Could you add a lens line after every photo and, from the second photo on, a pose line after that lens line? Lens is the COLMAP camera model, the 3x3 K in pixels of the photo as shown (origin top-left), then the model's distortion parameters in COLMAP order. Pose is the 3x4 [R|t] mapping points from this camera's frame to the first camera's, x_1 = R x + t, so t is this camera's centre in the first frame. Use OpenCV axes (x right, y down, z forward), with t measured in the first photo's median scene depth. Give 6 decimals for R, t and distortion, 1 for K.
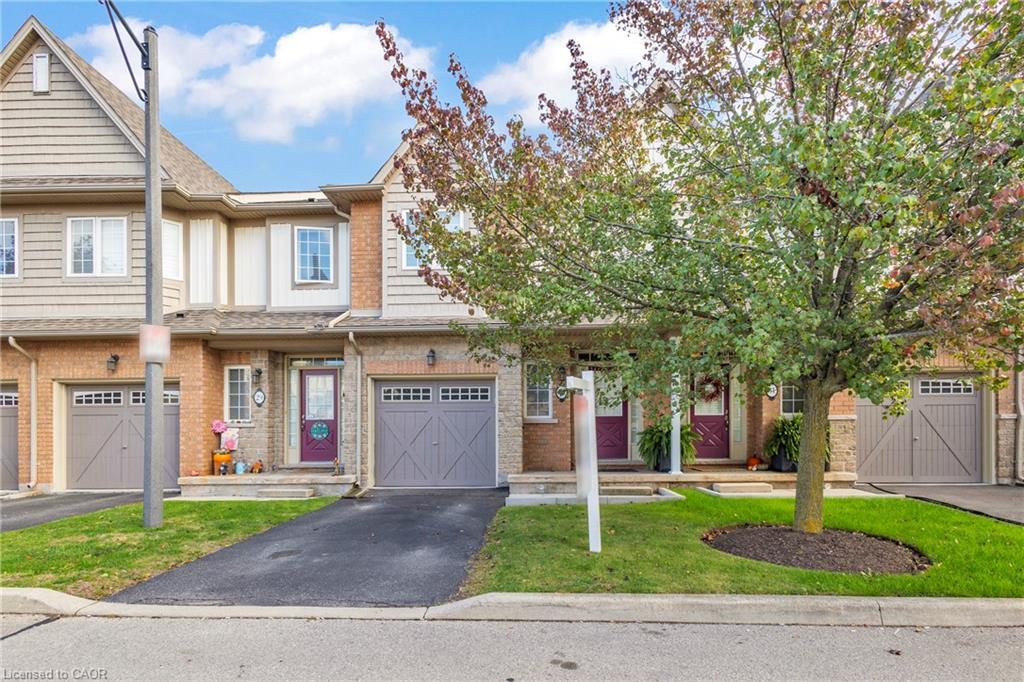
lens RADIAL K [[470.4, 0, 513.0], [0, 470.4, 341.8], [0, 0, 1]] dist [0.006279, -0.000025]
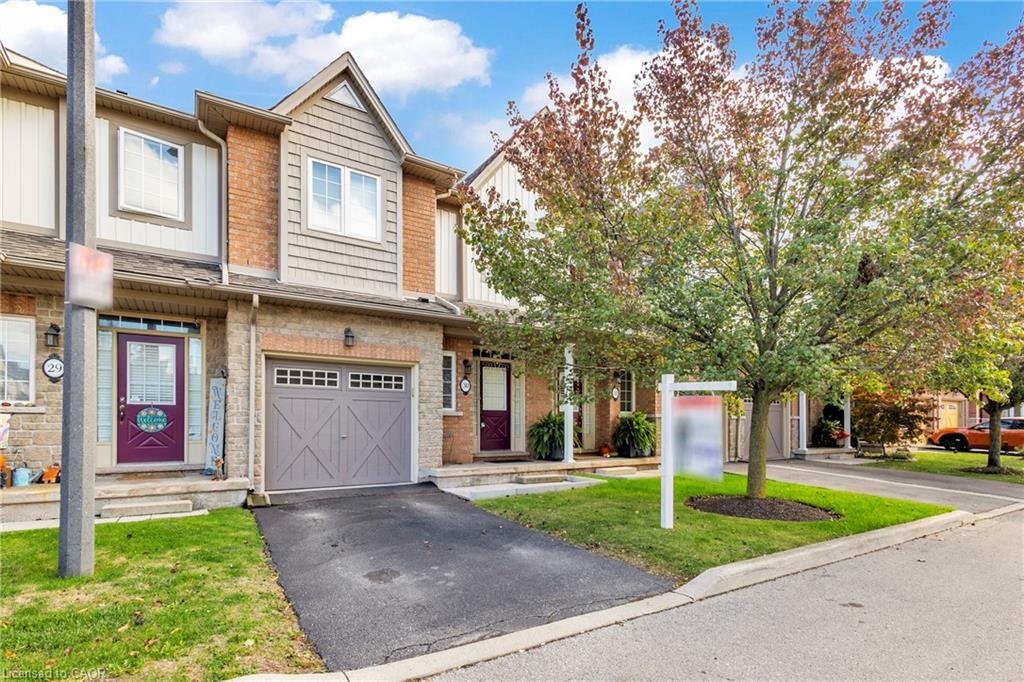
lens RADIAL K [[473.4, 0, 508.6], [0, 473.4, 327.3], [0, 0, 1]] dist [0.007791, 0.000412]
pose [[0.830872, 0.121197, 0.543104, -0.402886], [-0.116929, 0.992229, -0.042536, 0.016277], [-0.544039, -0.028163, 0.838587, 0.101269]]
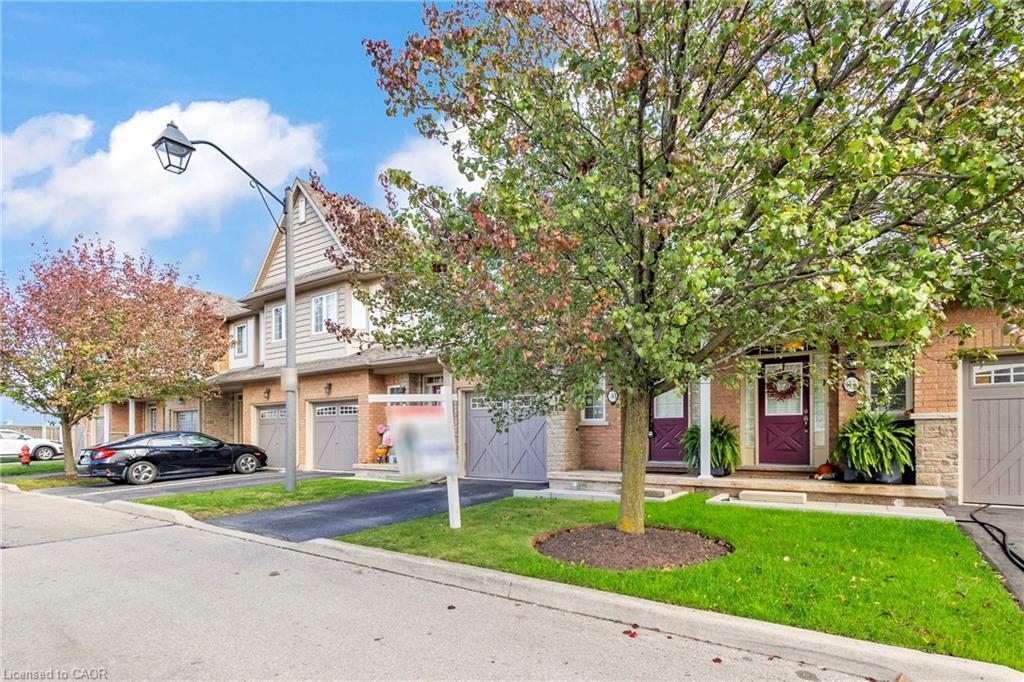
lens RADIAL K [[454.1, 0, 510.2], [0, 454.1, 328.1], [0, 0, 1]] dist [0.005899, 0.000194]
pose [[0.864042, -0.111948, -0.490814, 0.439374], [0.094855, 0.993701, -0.059666, -0.006065], [0.494403, 0.004997, 0.869219, -0.006434]]
